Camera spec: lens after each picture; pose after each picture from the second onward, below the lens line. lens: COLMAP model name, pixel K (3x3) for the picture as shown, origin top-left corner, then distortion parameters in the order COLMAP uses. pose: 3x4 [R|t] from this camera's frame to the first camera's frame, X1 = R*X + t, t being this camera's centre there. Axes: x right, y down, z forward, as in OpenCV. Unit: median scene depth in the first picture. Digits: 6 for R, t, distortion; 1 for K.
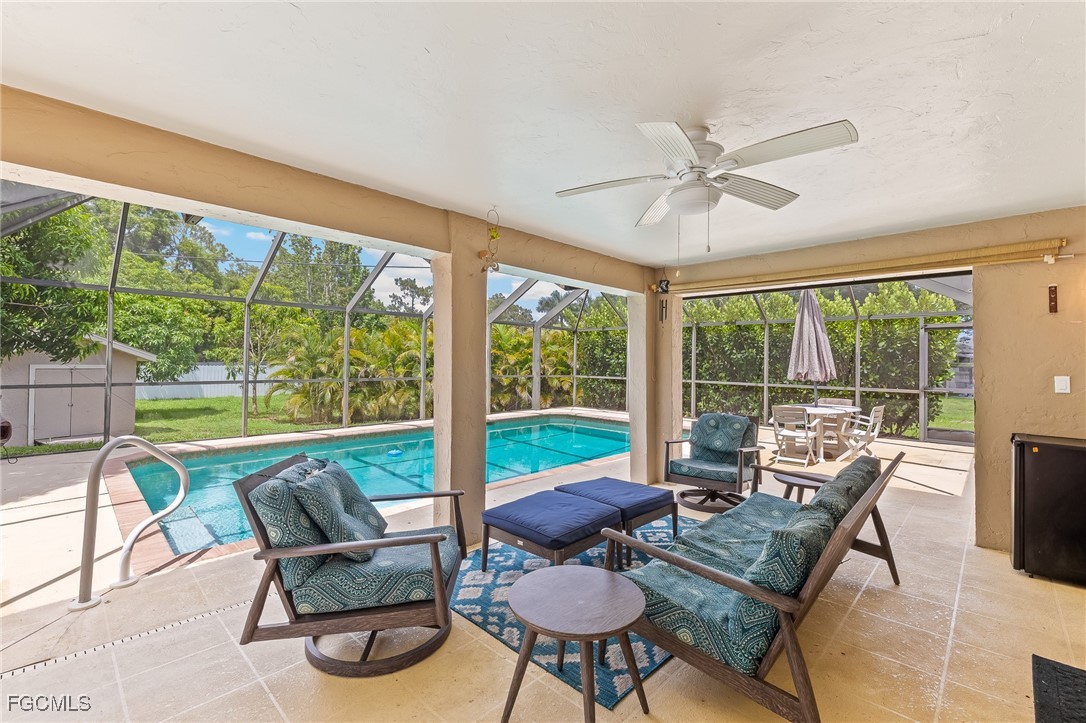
lens RADIAL K [[469.5, 0, 543.0], [0, 469.5, 361.5], [0, 0, 1]] dist [0.000814, 0.000039]
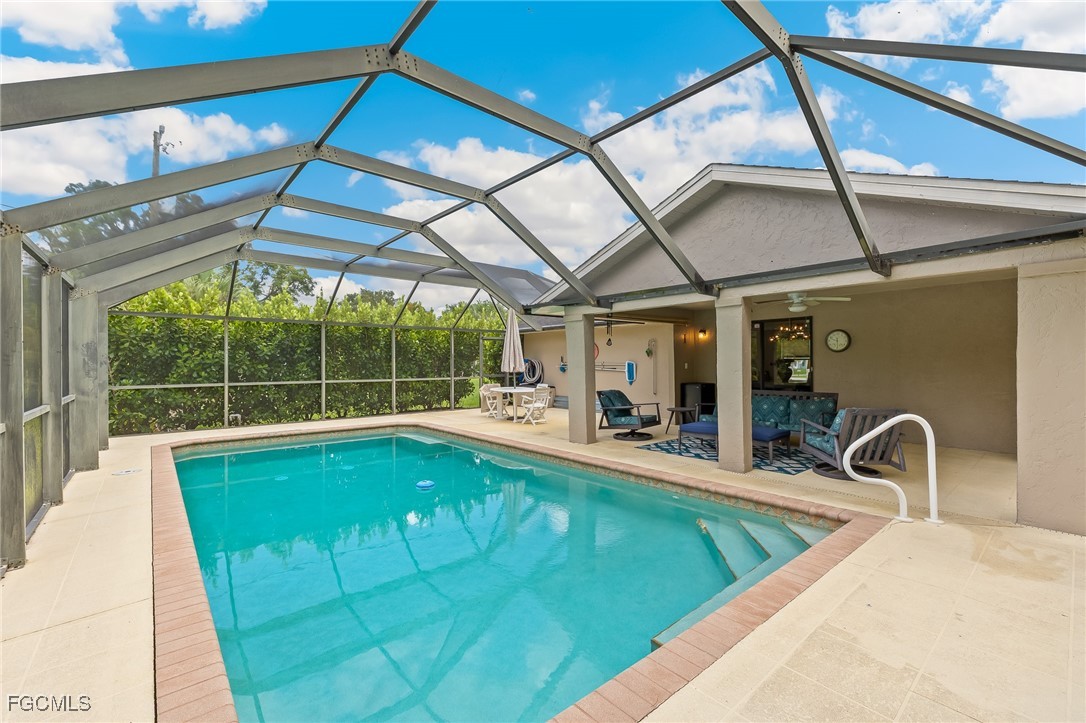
lens RADIAL K [[457.8, 0, 547.1], [0, 457.8, 364.8], [0, 0, 1]] dist [0.000691, -0.000051]
pose [[0.090269, -0.017703, 0.995760, -0.552919], [0.006415, 0.999832, 0.017194, -0.004833], [-0.995897, 0.004835, 0.090367, 0.456678]]
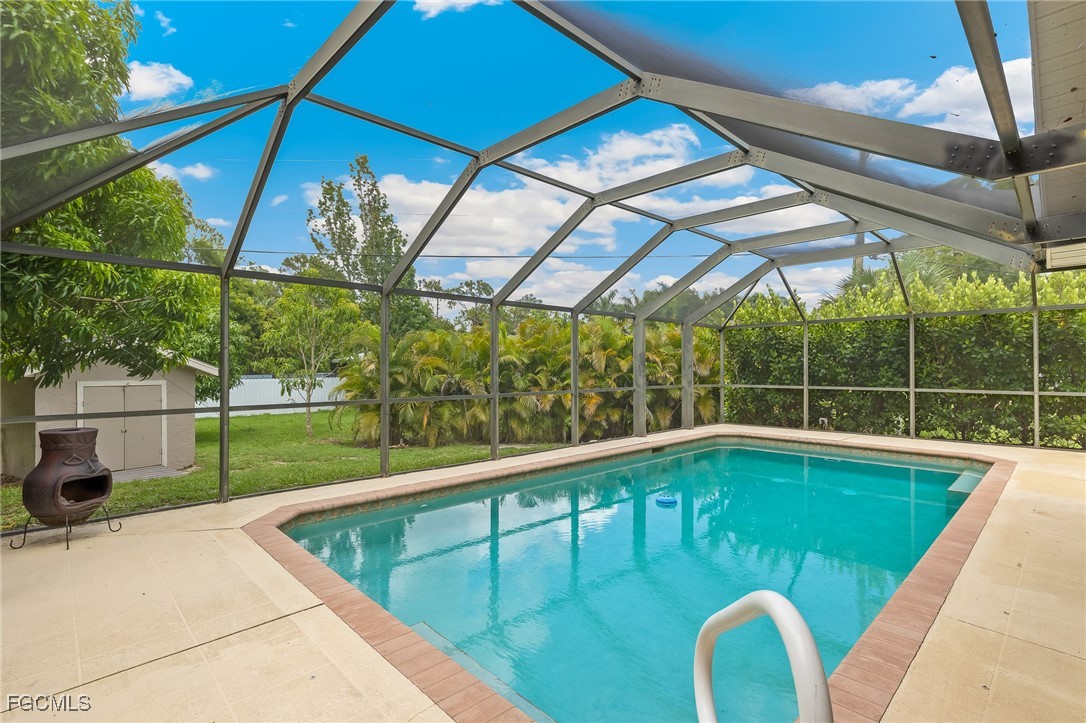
lens RADIAL K [[511.7, 0, 543.7], [0, 511.7, 367.6], [0, 0, 1]] dist [0.003532, 0.000430]
pose [[0.999210, -0.016358, -0.036227, -0.243043], [0.016265, 0.999864, -0.002856, -0.001093], [0.036269, 0.002264, 0.999339, 0.148465]]
